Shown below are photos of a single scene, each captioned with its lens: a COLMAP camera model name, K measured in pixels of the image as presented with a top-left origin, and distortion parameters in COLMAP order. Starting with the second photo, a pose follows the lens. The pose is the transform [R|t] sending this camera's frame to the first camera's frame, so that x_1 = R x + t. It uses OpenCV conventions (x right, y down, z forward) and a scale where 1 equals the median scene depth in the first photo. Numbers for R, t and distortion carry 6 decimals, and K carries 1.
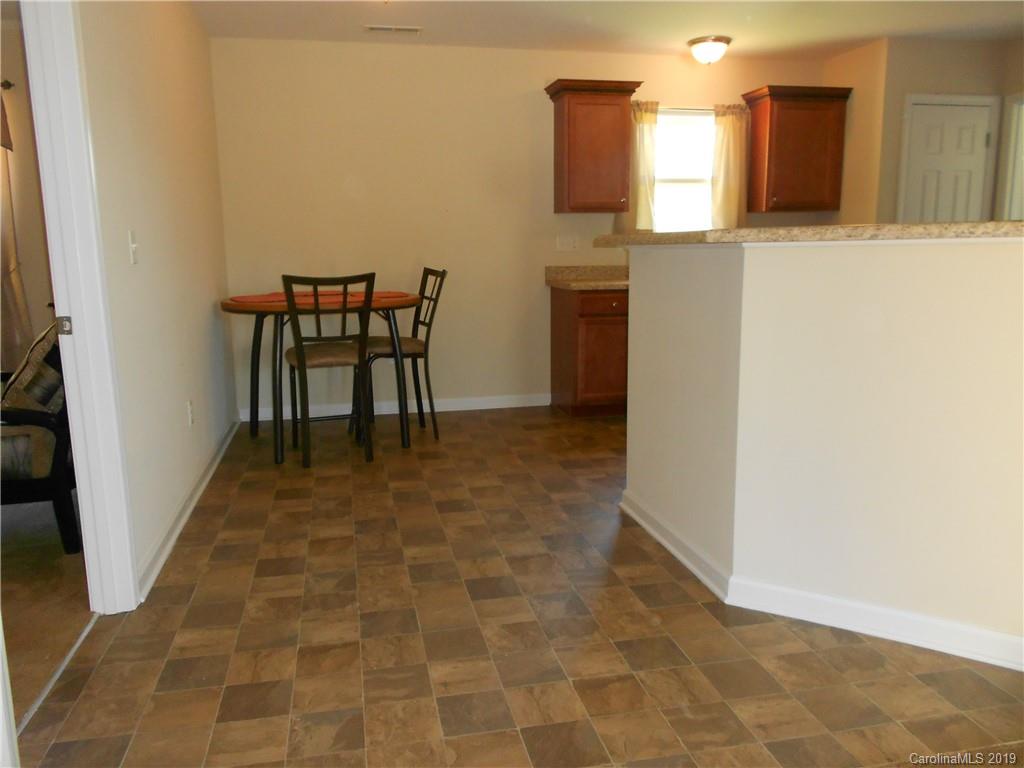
lens RADIAL K [[790.3, 0, 513.3], [0, 790.3, 389.0], [0, 0, 1]] dist [0.007225, 0.001970]
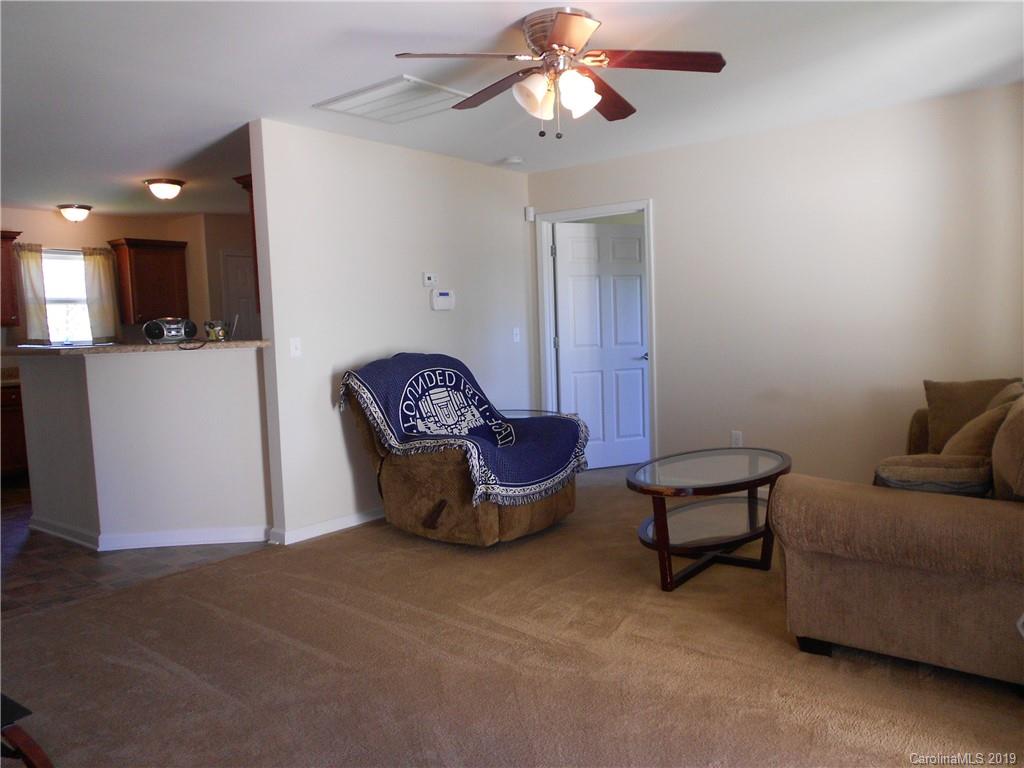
lens RADIAL K [[790.3, 0, 513.3], [0, 790.3, 389.0], [0, 0, 1]] dist [0.007225, 0.001970]
pose [[0.774947, -0.064529, 0.628723, -0.056568], [0.133604, 0.989020, -0.063169, 0.077100], [-0.617743, 0.132953, 0.775059, -0.538930]]
